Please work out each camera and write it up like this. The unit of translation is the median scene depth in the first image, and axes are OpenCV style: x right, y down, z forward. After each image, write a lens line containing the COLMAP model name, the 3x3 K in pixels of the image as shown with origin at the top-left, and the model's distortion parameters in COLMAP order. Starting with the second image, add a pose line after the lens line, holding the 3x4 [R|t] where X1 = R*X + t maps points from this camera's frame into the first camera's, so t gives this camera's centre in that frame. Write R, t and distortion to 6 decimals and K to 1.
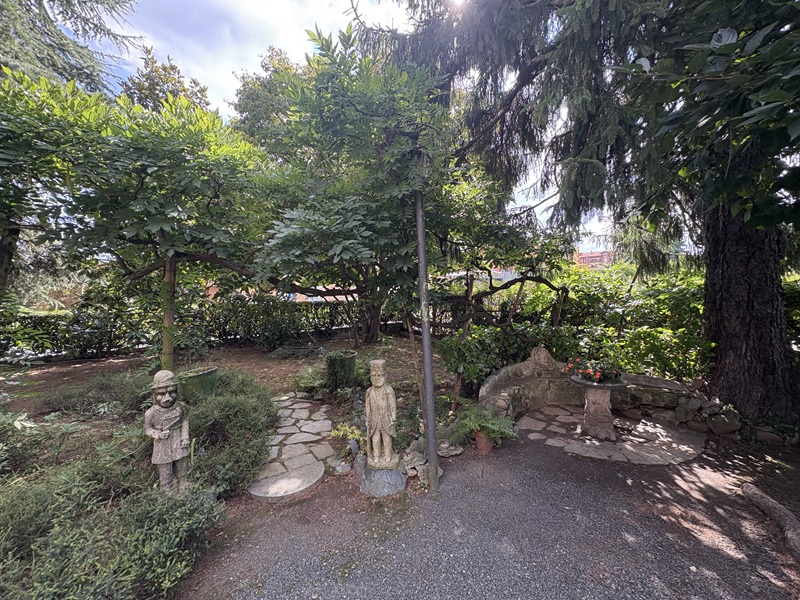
lens RADIAL K [[320.5, 0, 395.7], [0, 320.5, 302.1], [0, 0, 1]] dist [-0.000388, 0.000137]
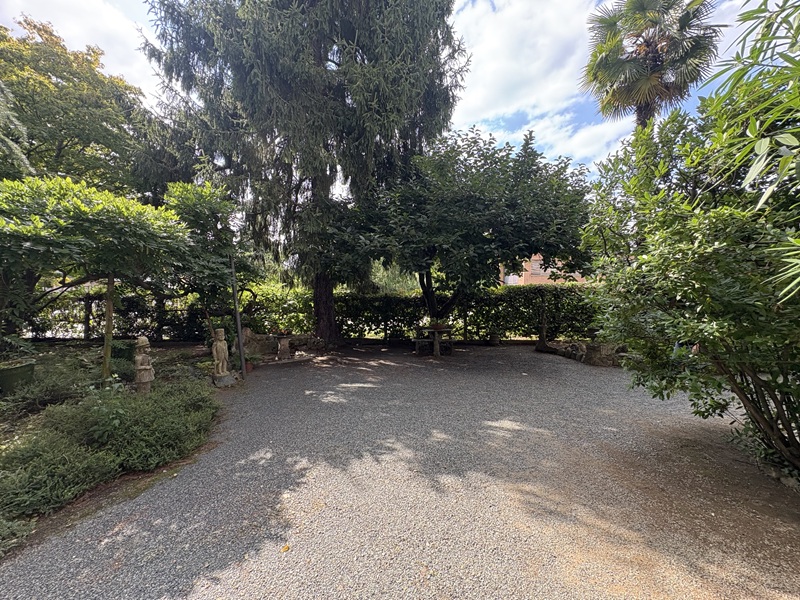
lens RADIAL K [[320.5, 0, 400.3], [0, 320.5, 300.9], [0, 0, 1]] dist [-0.000388, 0.000137]
pose [[0.437063, 0.000091, 0.899431, -1.001240], [0.006419, 0.999974, -0.003220, 0.003254], [-0.899408, 0.007181, 0.437051, -0.716645]]
